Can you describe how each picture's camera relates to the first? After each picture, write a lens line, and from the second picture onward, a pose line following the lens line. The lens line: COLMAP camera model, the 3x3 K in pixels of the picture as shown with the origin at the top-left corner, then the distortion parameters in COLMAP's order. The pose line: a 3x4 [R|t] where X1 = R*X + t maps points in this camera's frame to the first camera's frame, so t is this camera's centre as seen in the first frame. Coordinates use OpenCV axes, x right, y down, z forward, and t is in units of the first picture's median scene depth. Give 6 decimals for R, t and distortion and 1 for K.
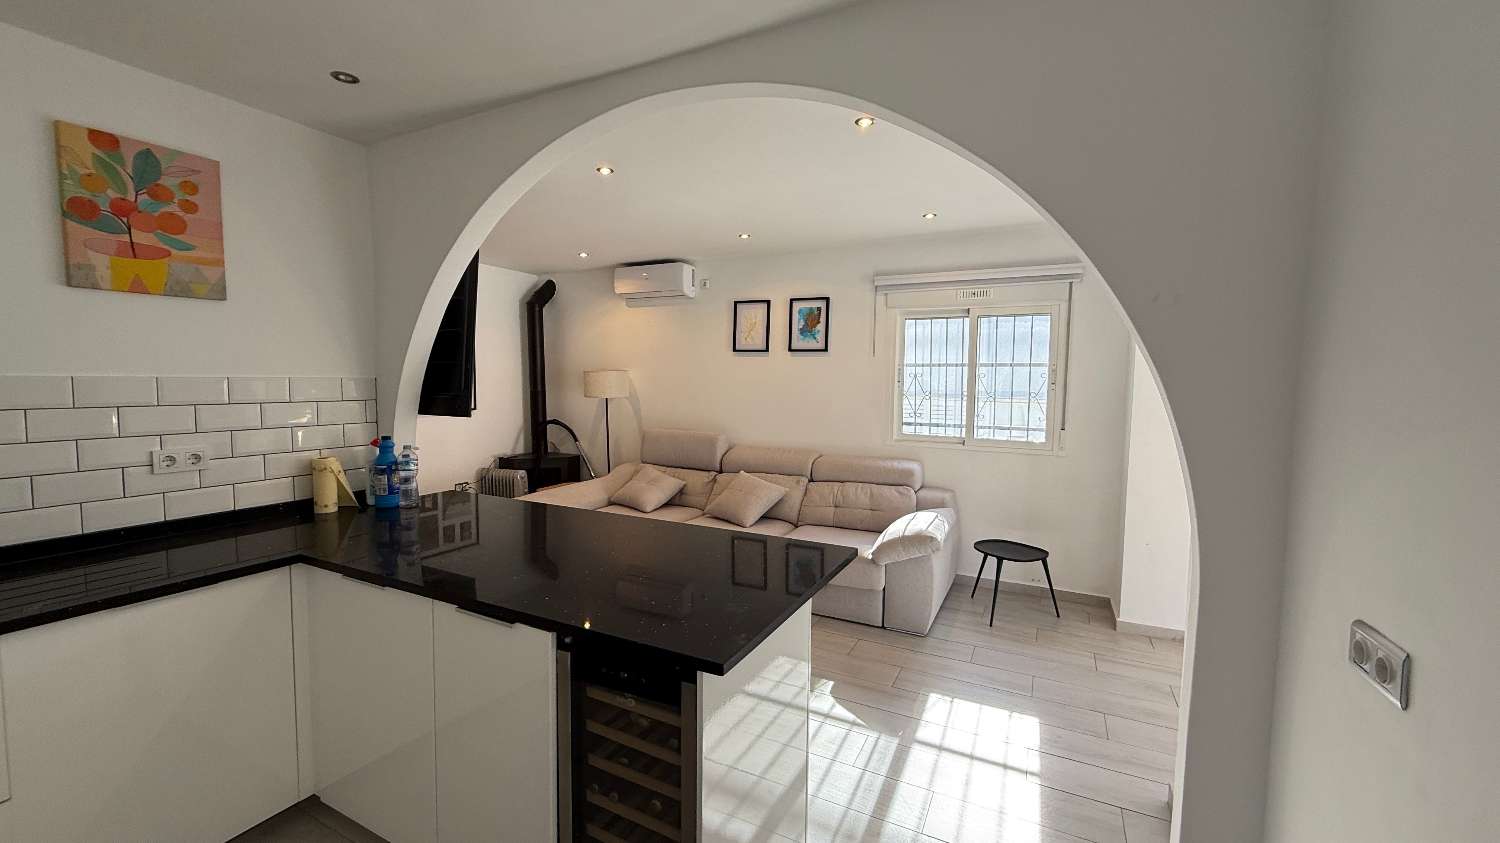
lens RADIAL K [[596.1, 0, 745.2], [0, 596.1, 420.1], [0, 0, 1]] dist [-0.000079, -0.000181]
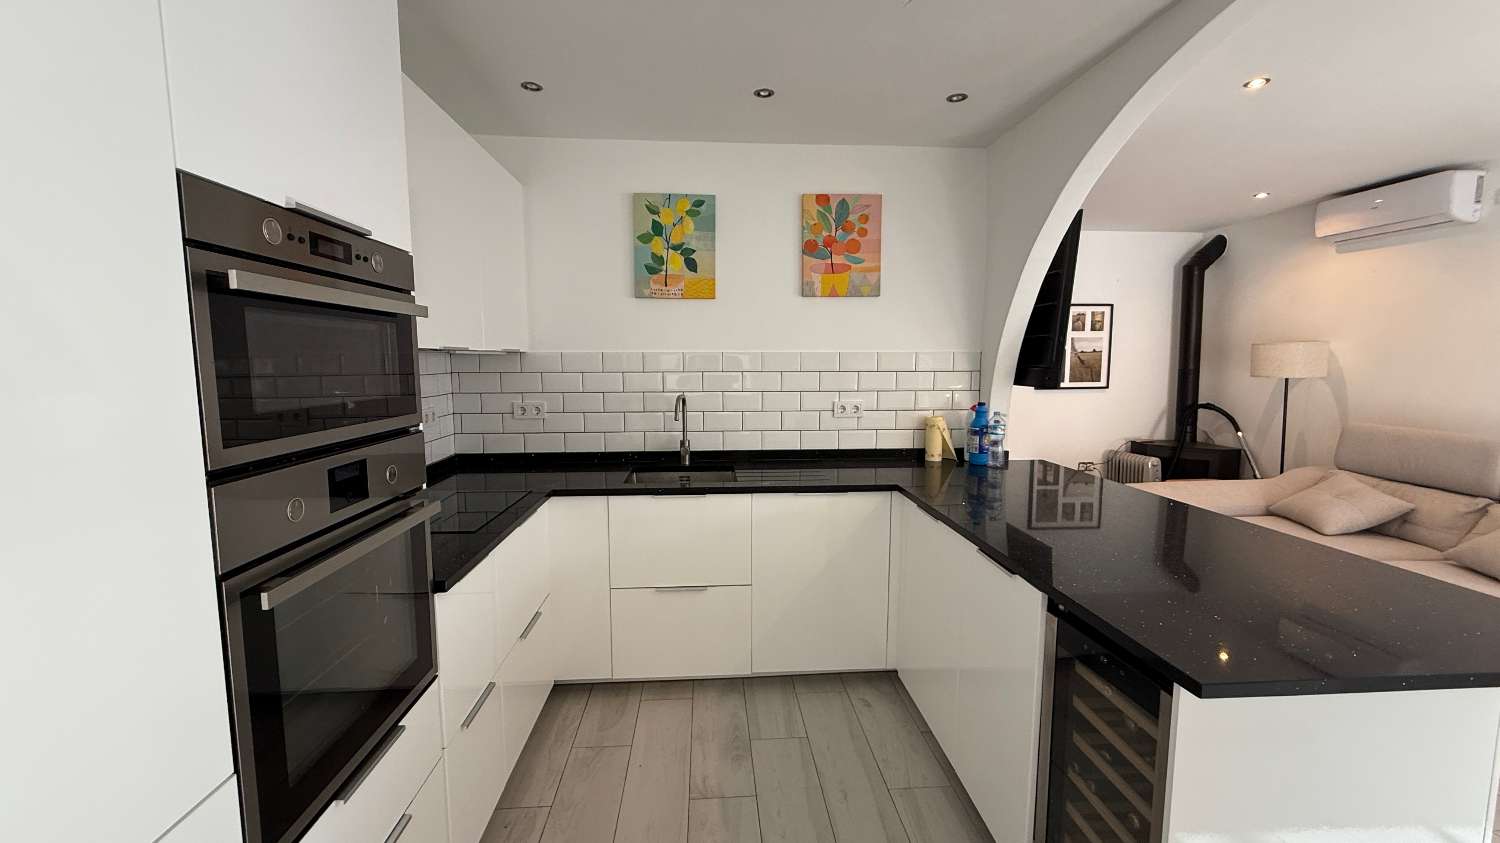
lens RADIAL K [[596.1, 0, 745.4], [0, 596.1, 420.8], [0, 0, 1]] dist [-0.000079, -0.000181]
pose [[0.514209, 0.077863, -0.854123, 0.093071], [-0.052387, 0.996862, 0.059336, 0.011586], [0.856063, 0.014233, 0.516675, 0.014700]]
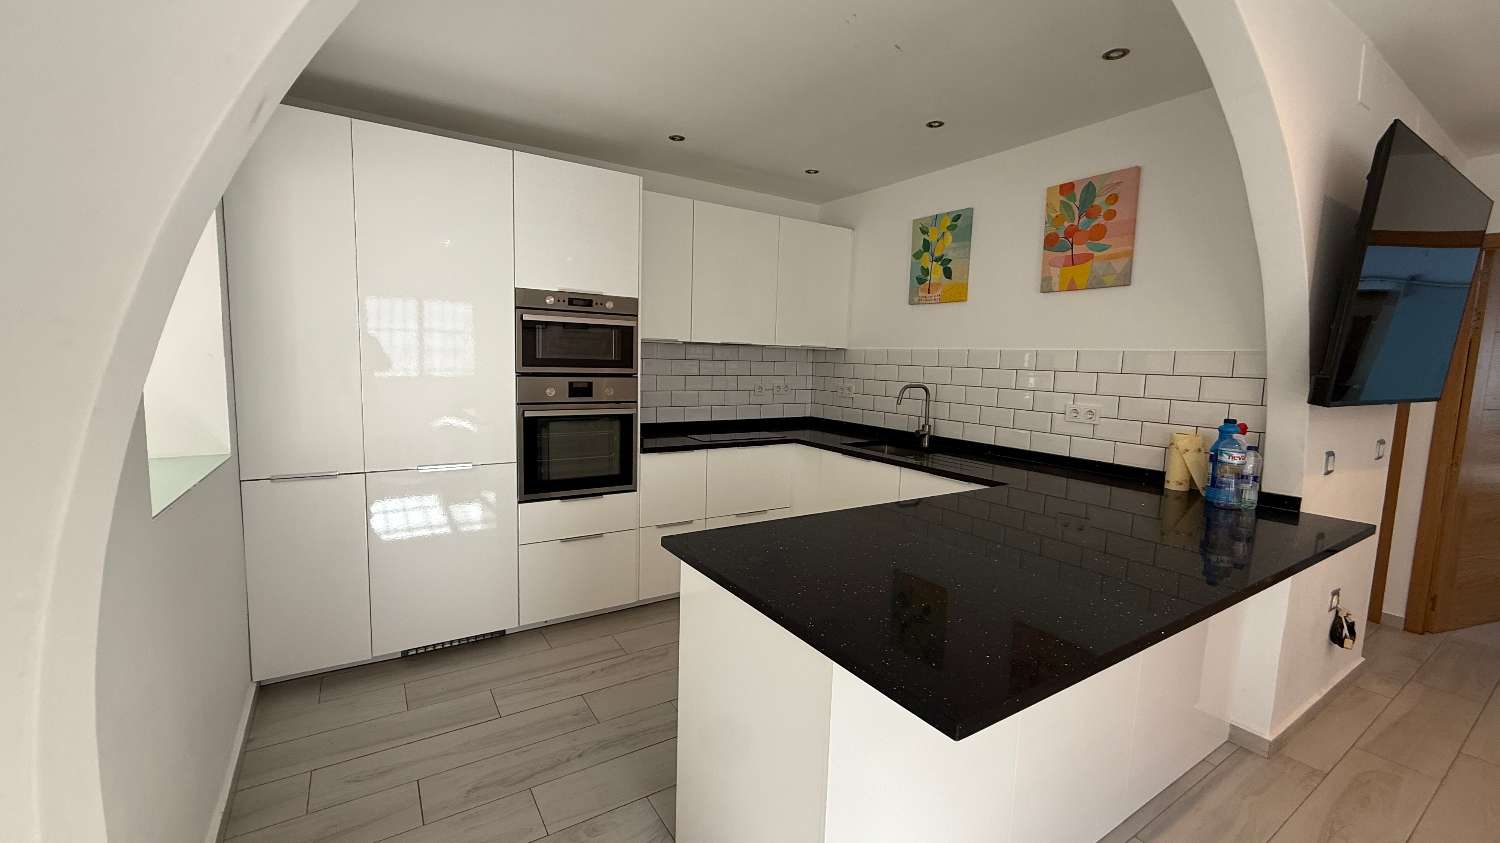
lens RADIAL K [[596.1, 0, 744.5], [0, 596.1, 420.0], [0, 0, 1]] dist [-0.000079, -0.000181]
pose [[-0.501552, 0.065170, -0.862669, 0.299504], [-0.094559, 0.987055, 0.129544, -0.010477], [0.859944, 0.146546, -0.488897, 0.533834]]
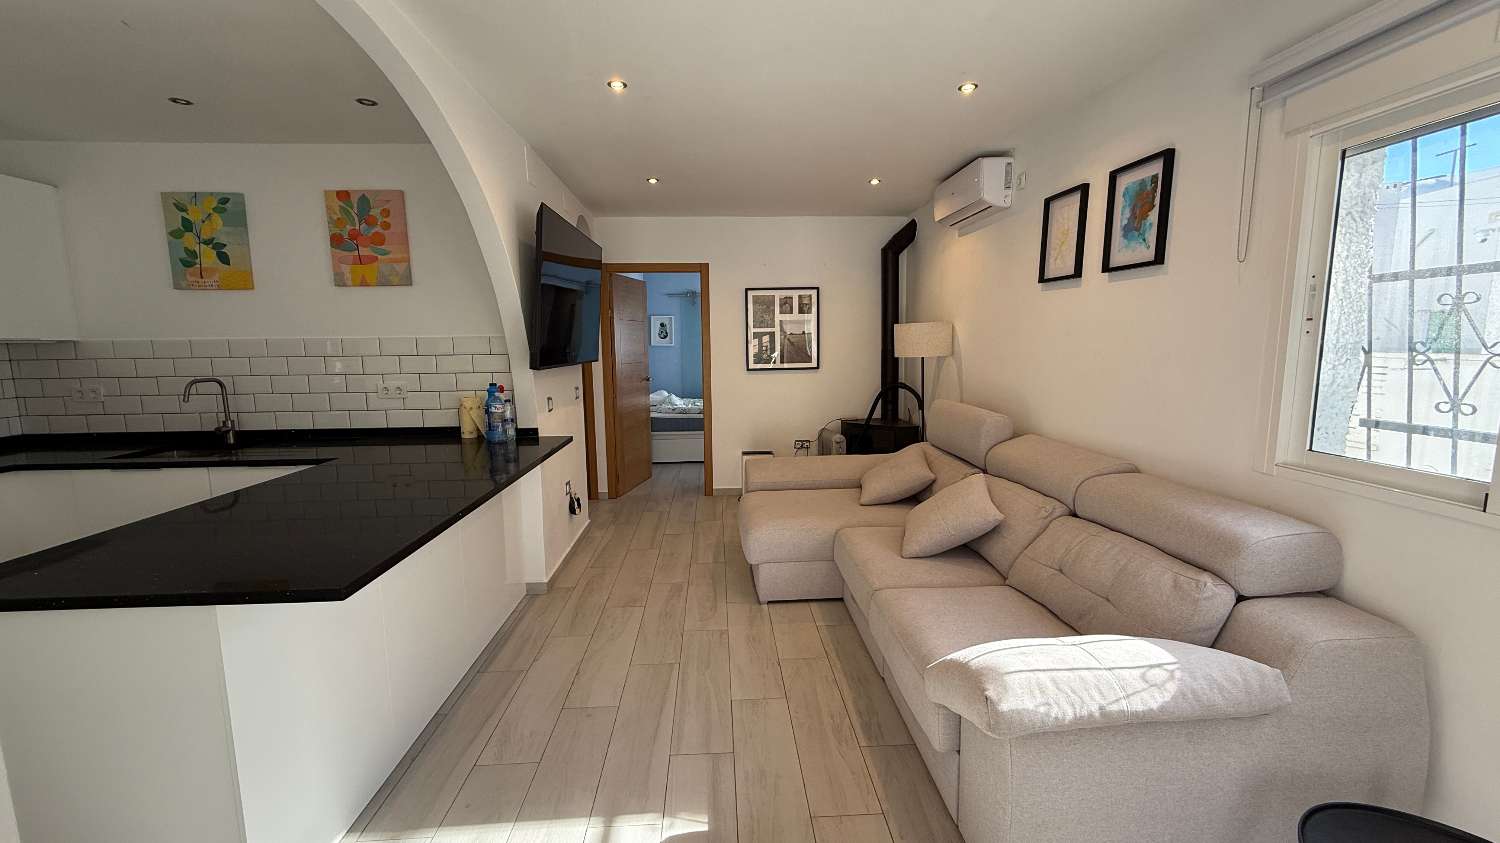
lens RADIAL K [[596.1, 0, 744.7], [0, 596.1, 420.3], [0, 0, 1]] dist [-0.000079, -0.000181]
pose [[0.501107, 0.097069, -0.859924, 0.471489], [-0.043783, 0.995260, 0.086832, -0.017554], [0.864277, -0.005862, 0.502982, 0.538493]]
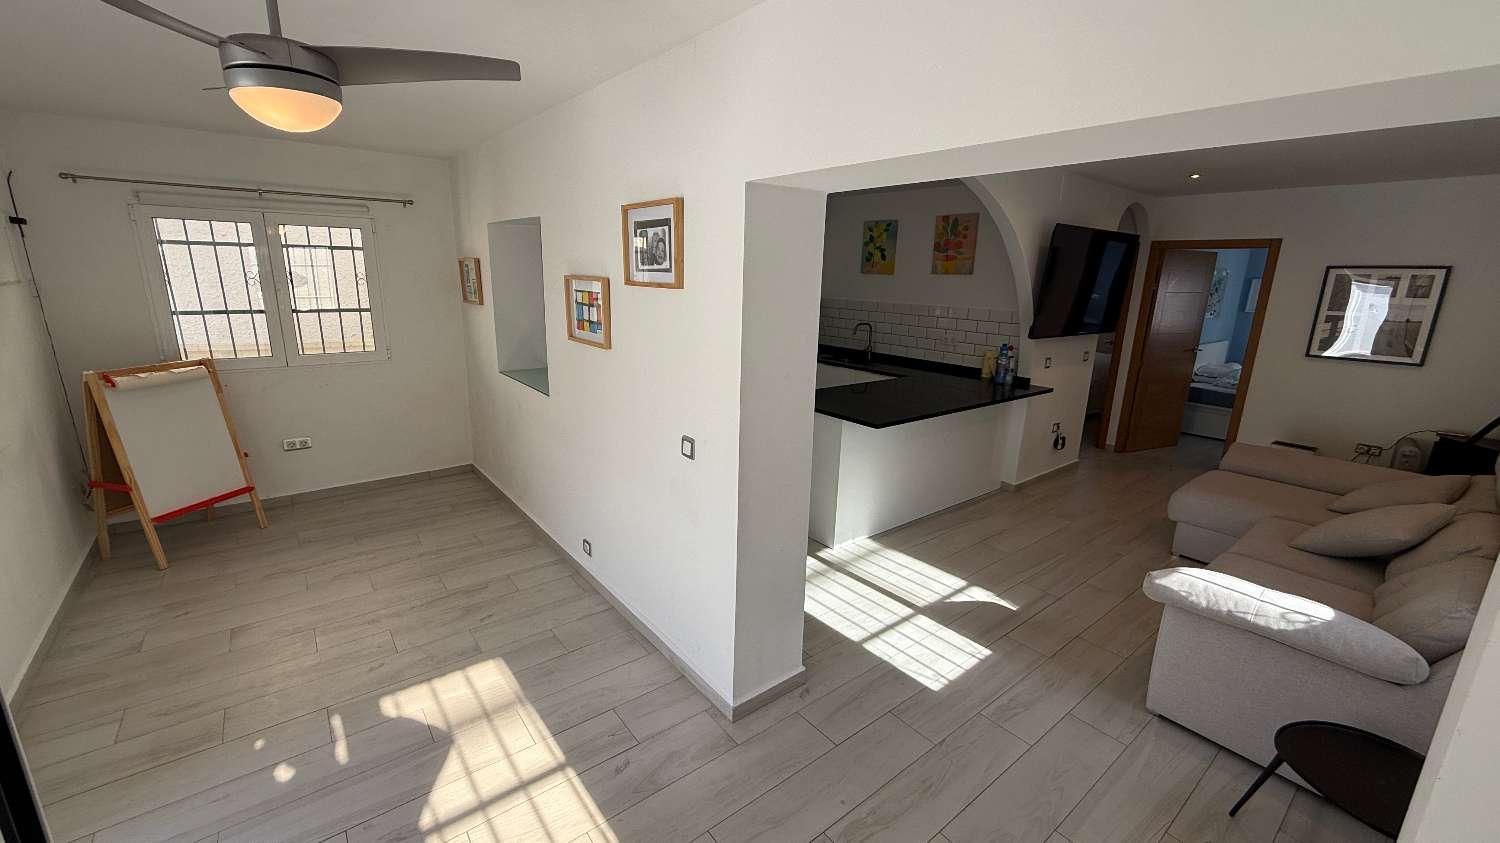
lens RADIAL K [[596.1, 0, 745.2], [0, 596.1, 420.3], [0, 0, 1]] dist [-0.000079, -0.000181]
pose [[-0.416271, 0.198003, -0.887420, 0.918972], [-0.093916, 0.961417, 0.258568, -0.095591], [0.904377, 0.190977, -0.381614, 0.663174]]
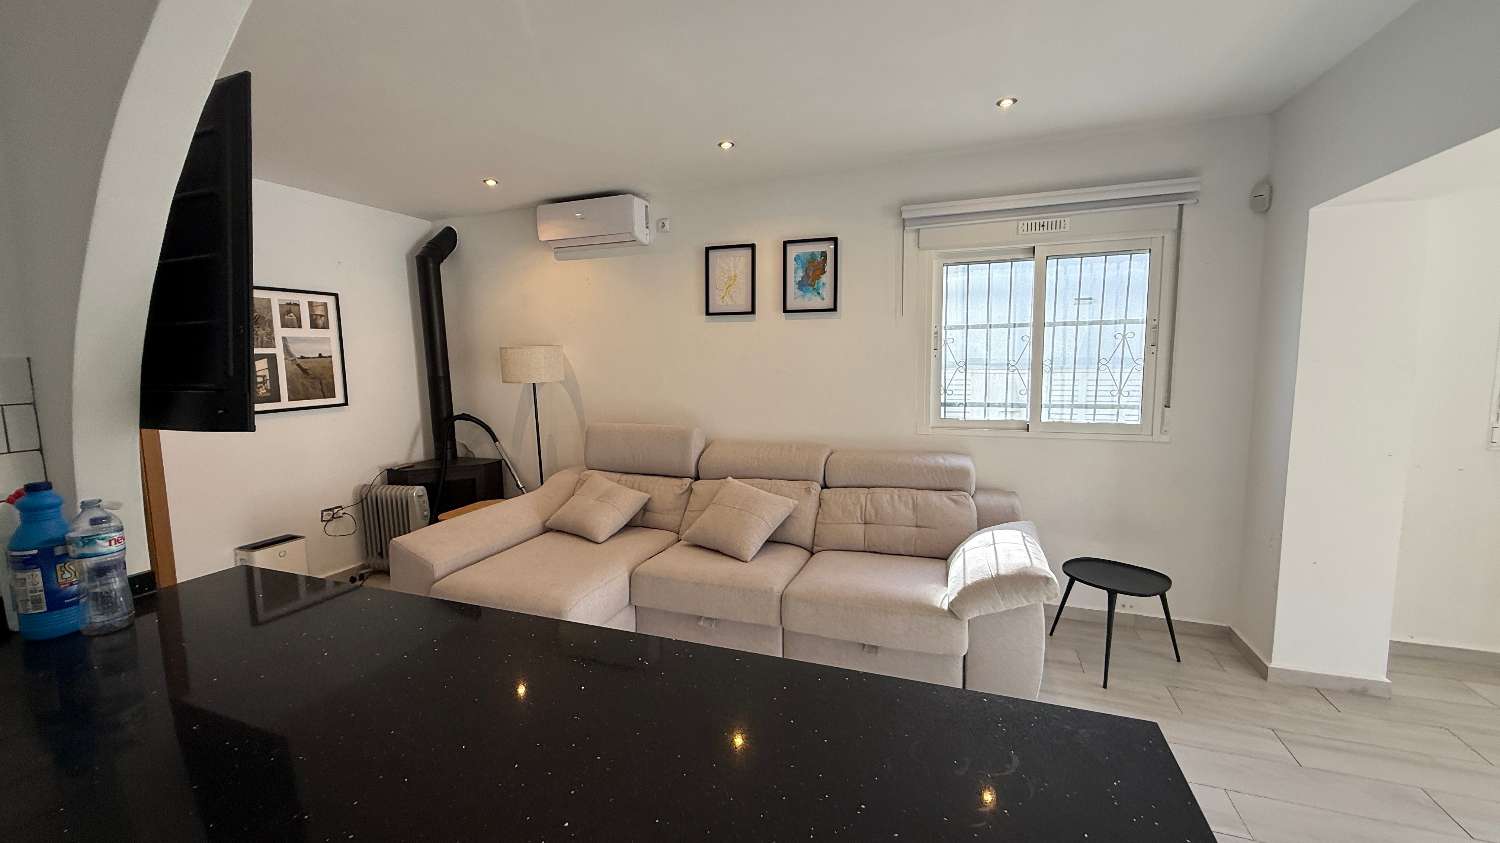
lens RADIAL K [[596.1, 0, 744.8], [0, 596.1, 418.3], [0, 0, 1]] dist [-0.000079, -0.000181]
pose [[0.993622, -0.037930, 0.106195, -0.070762], [0.034496, 0.998827, 0.033988, -0.012927], [-0.107360, -0.030108, 0.993764, 0.316749]]
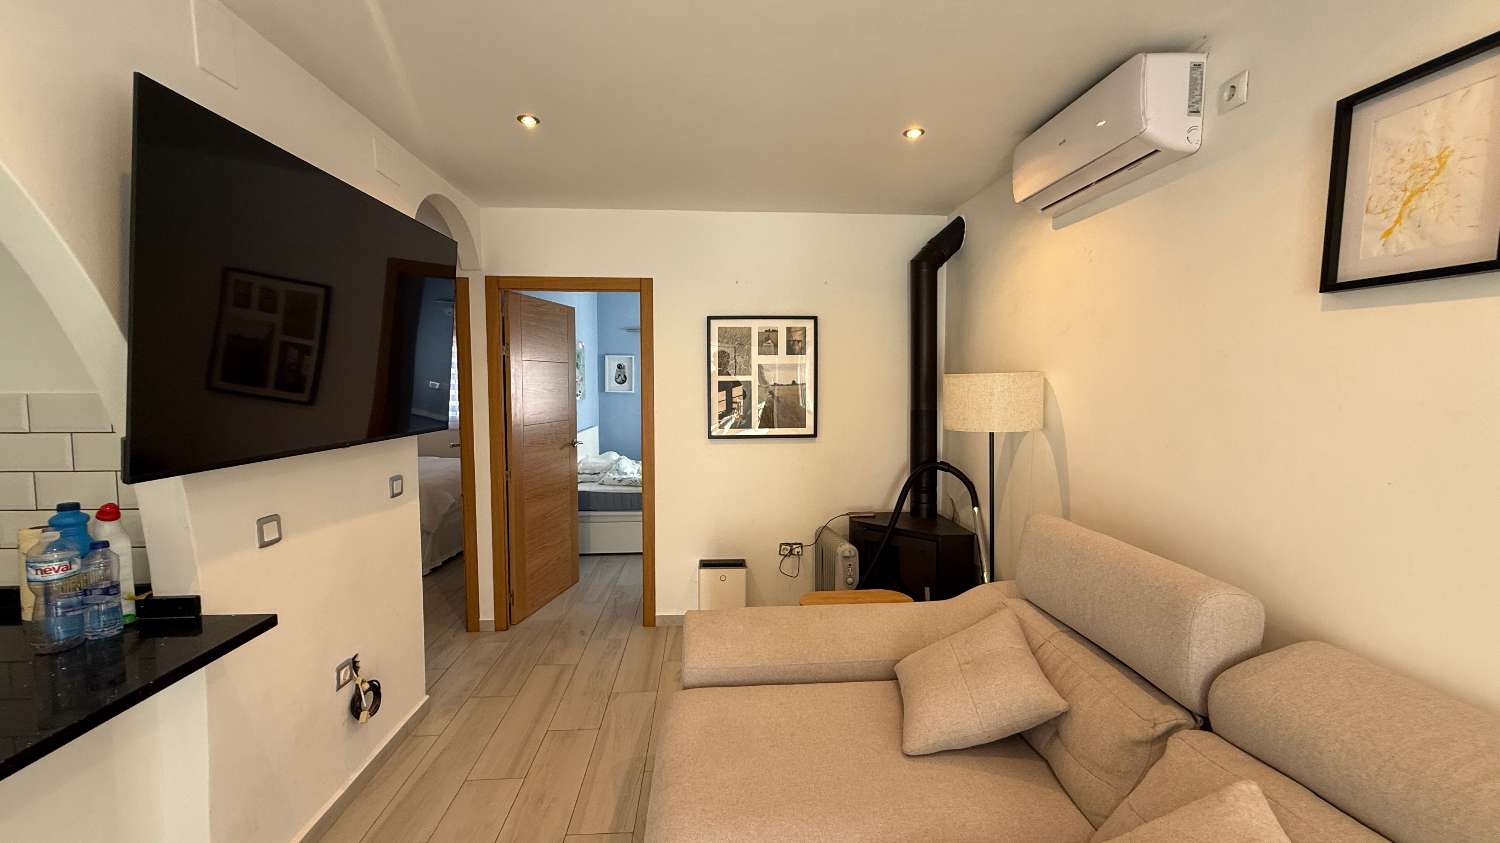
lens RADIAL K [[596.1, 0, 745.7], [0, 596.1, 422.0], [0, 0, 1]] dist [-0.000079, -0.000181]
pose [[0.508265, 0.047827, -0.859872, 0.105097], [-0.056646, 0.998151, 0.022035, -0.059999], [0.859336, 0.037509, 0.510034, 0.809508]]
